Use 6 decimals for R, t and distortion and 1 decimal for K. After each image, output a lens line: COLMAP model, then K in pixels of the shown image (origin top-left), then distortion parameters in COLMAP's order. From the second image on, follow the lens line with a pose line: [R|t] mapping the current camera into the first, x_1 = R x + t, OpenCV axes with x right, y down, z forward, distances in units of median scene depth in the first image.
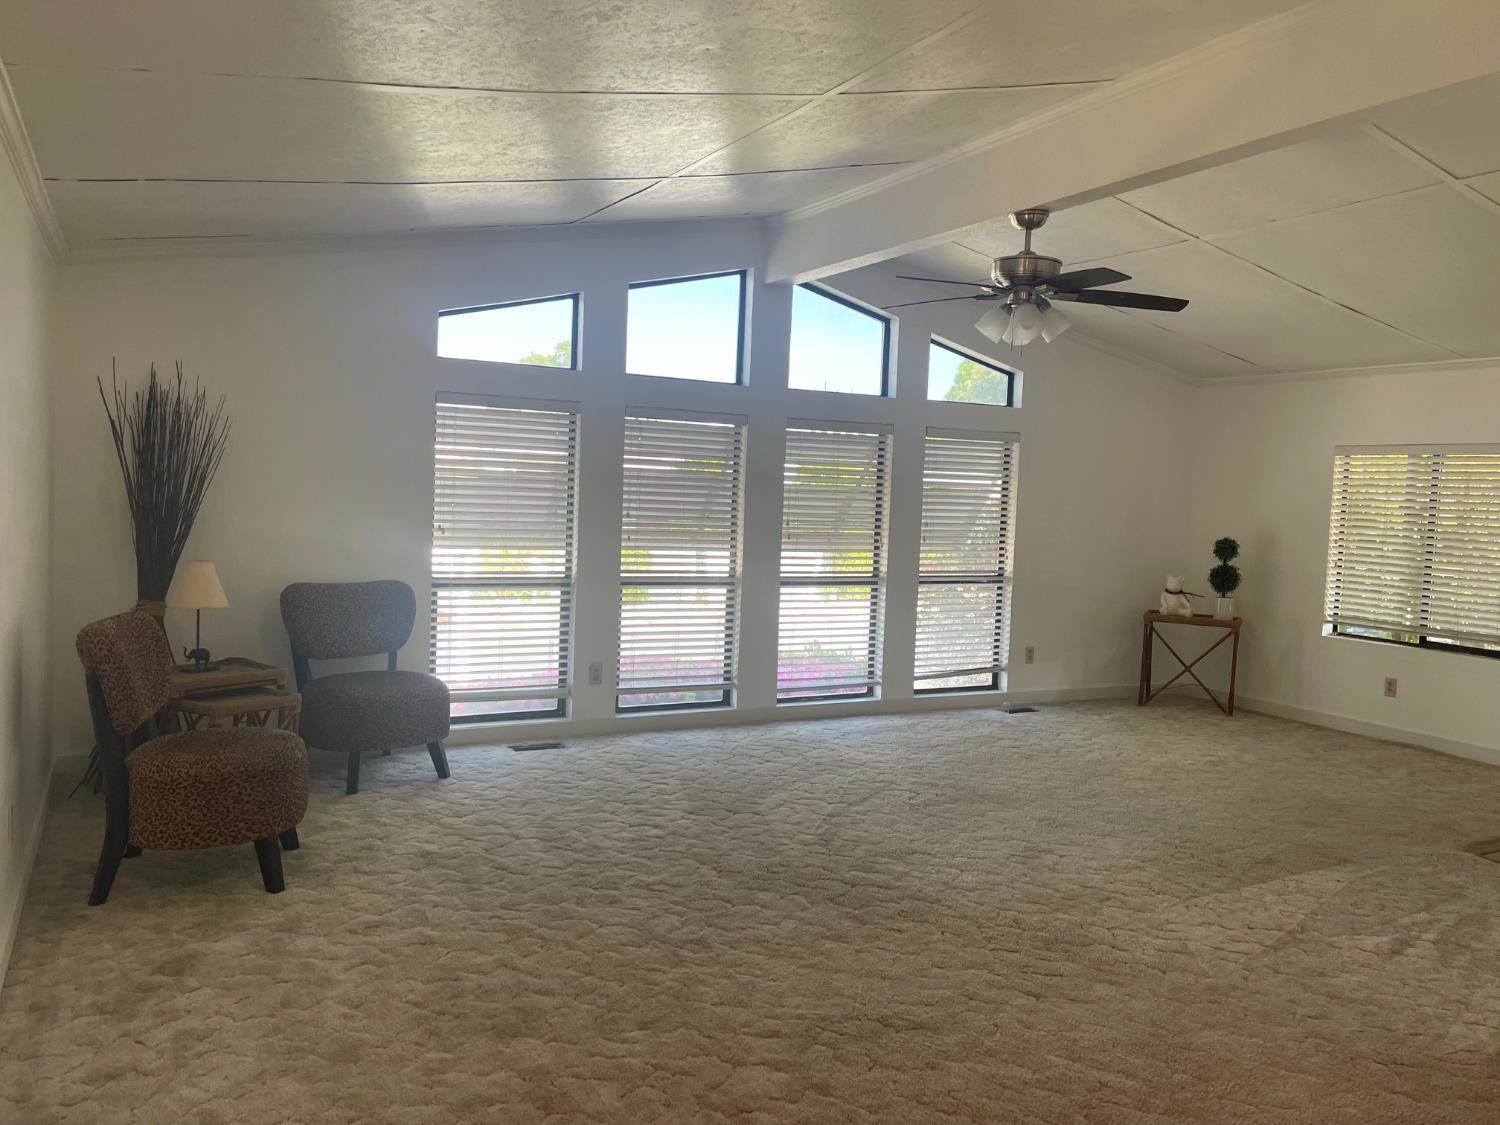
lens RADIAL K [[1153.2, 0, 757.0], [0, 1153.2, 549.4], [0, 0, 1]] dist [0.081619, -0.095952]
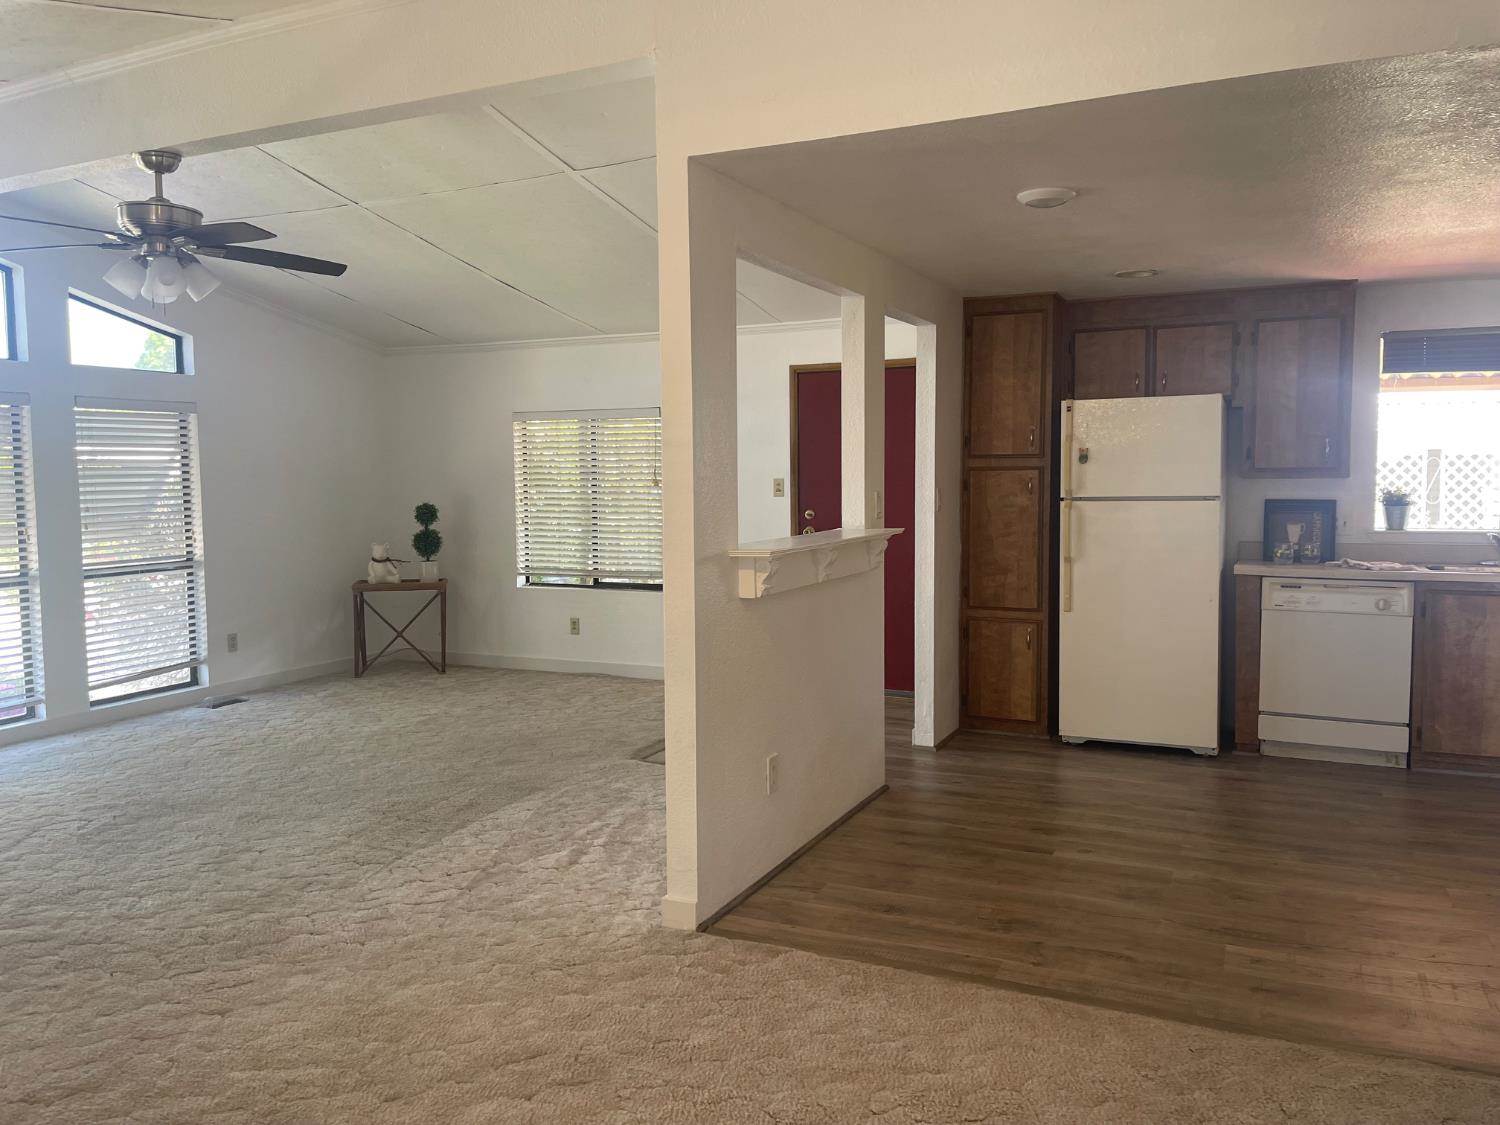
lens RADIAL K [[1148.2, 0, 749.3], [0, 1148.2, 551.2], [0, 0, 1]] dist [0.077182, -0.093488]
pose [[0.803921, -0.089357, 0.587985, 0.043284], [0.073755, 0.995996, 0.050521, 0.002968], [-0.590146, 0.002752, 0.807292, 0.006631]]
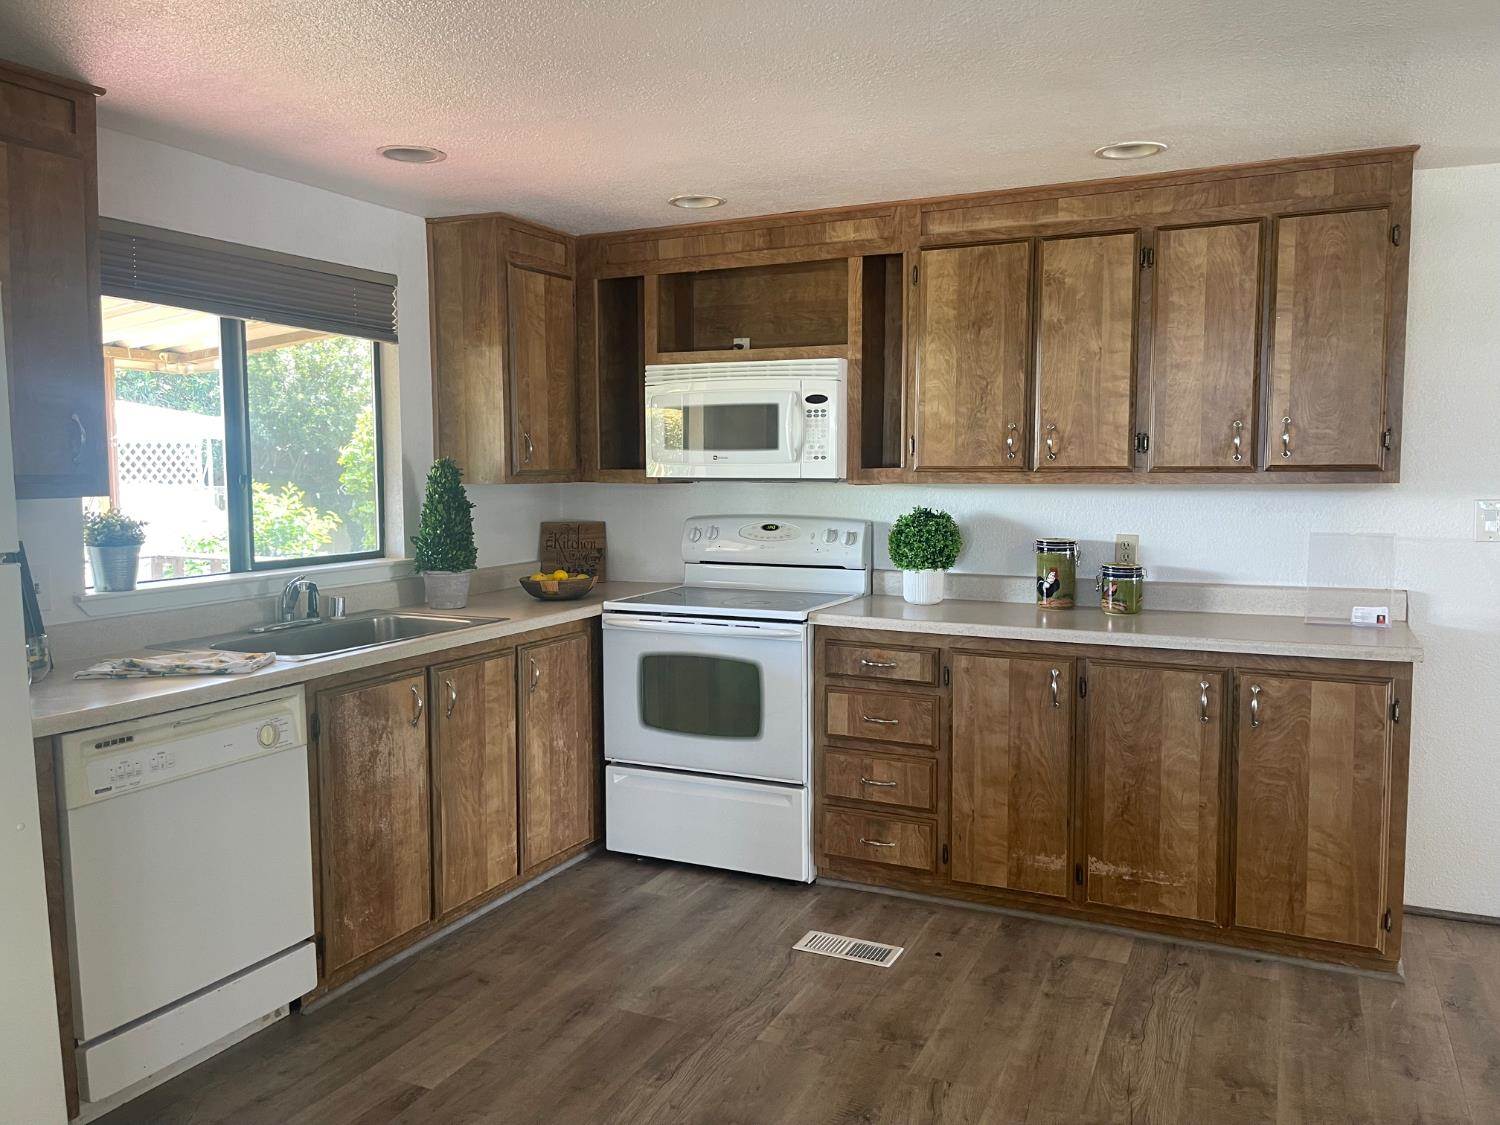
lens RADIAL K [[1153.2, 0, 757.0], [0, 1153.2, 549.4], [0, 0, 1]] dist [0.081619, -0.095952]
pose [[-0.598196, -0.104962, 0.794446, 0.293620], [0.018570, 0.989303, 0.144690, -0.007070], [-0.801135, 0.101306, -0.589848, 0.327440]]
